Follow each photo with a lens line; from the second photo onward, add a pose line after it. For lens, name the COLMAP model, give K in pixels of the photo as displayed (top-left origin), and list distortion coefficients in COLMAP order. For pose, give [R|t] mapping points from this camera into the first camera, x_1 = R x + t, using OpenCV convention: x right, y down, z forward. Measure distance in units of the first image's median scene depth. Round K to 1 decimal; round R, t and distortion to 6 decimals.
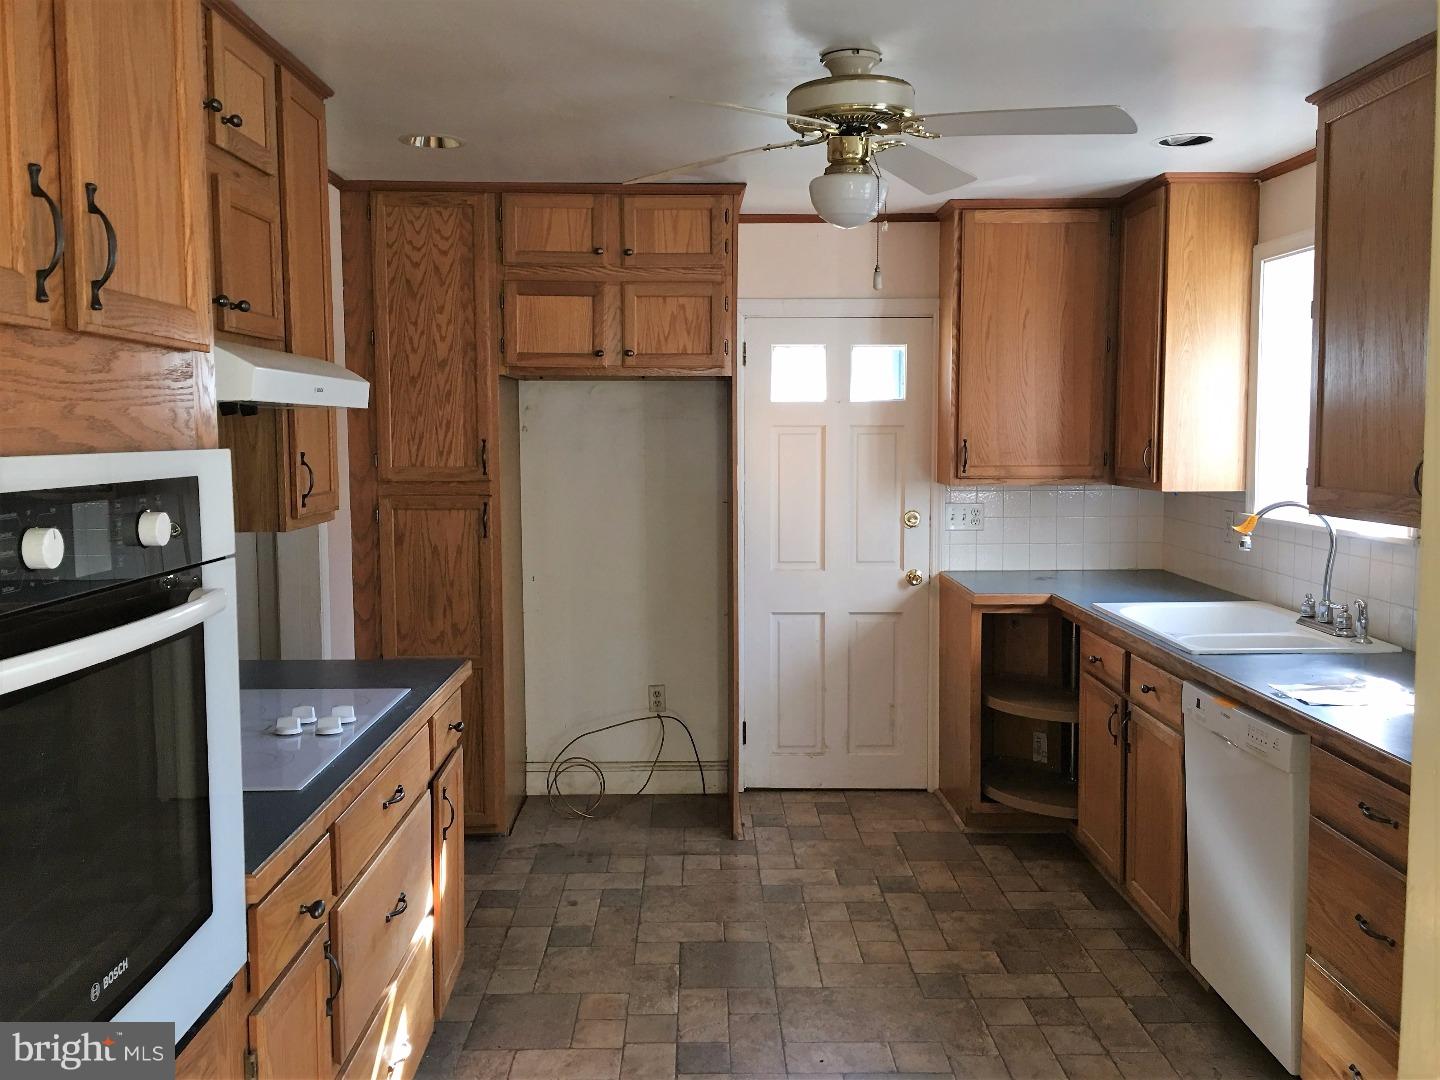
lens RADIAL K [[1359.8, 0, 716.8], [0, 1359.8, 524.5], [0, 0, 1]] dist [0.099487, -0.161183]
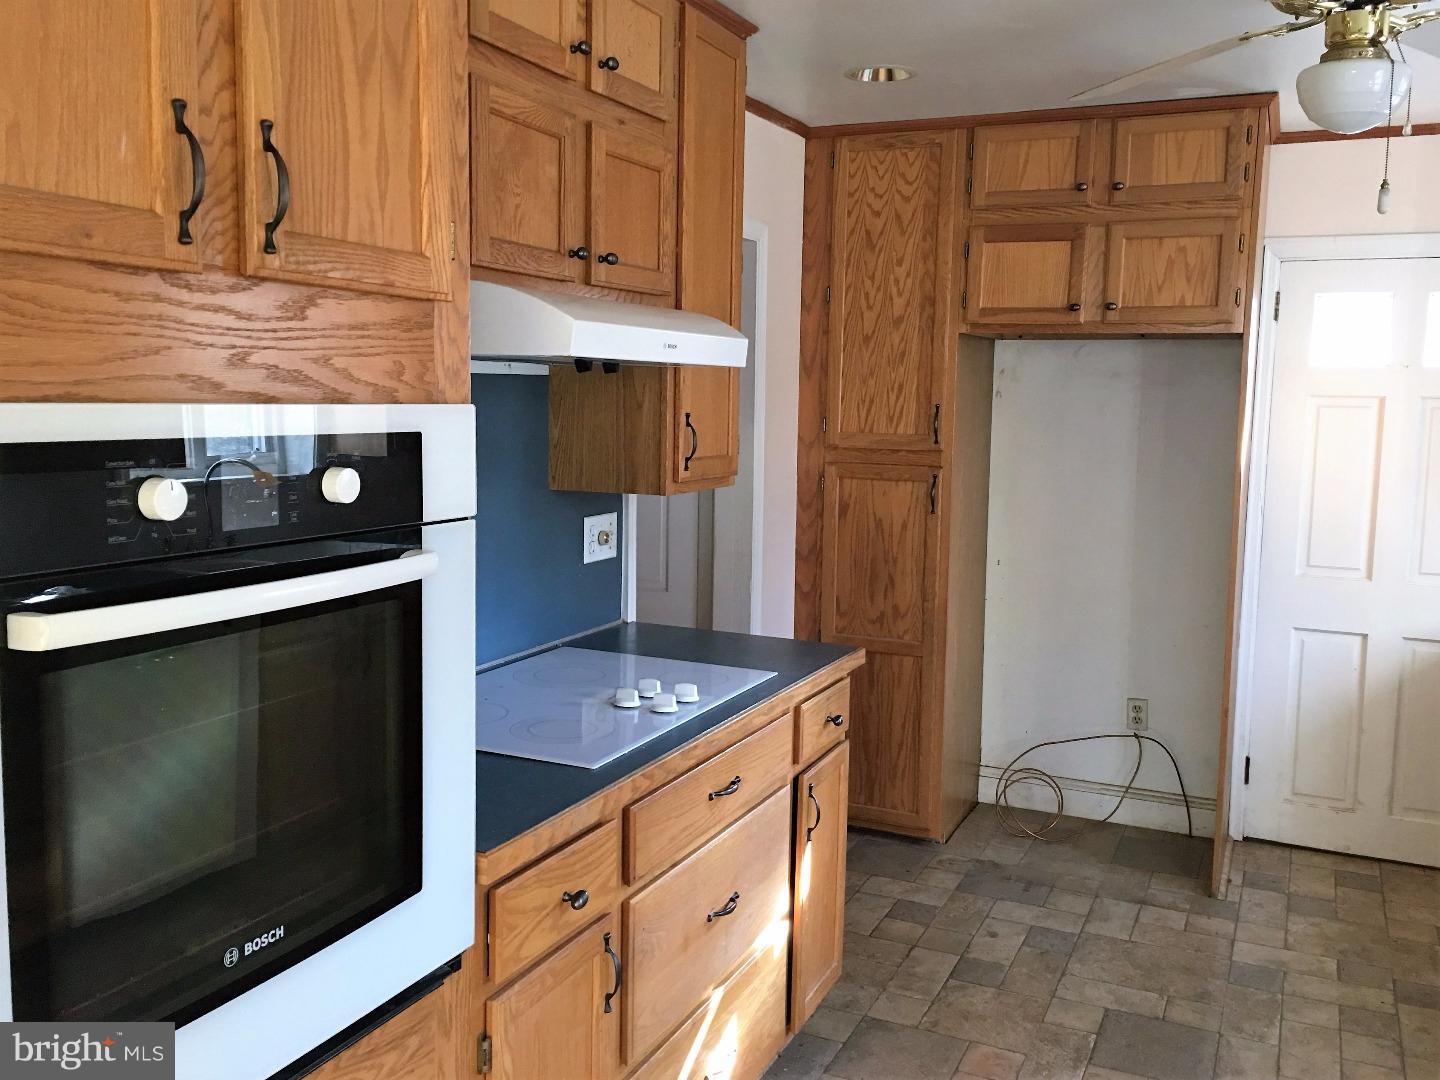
lens RADIAL K [[1359.8, 0, 716.8], [0, 1359.8, 524.5], [0, 0, 1]] dist [0.099487, -0.161183]
pose [[0.883979, 0.064473, -0.463060, 0.130474], [-0.053665, 0.997892, 0.036493, -0.008996], [0.464437, -0.007409, 0.885575, 0.138346]]
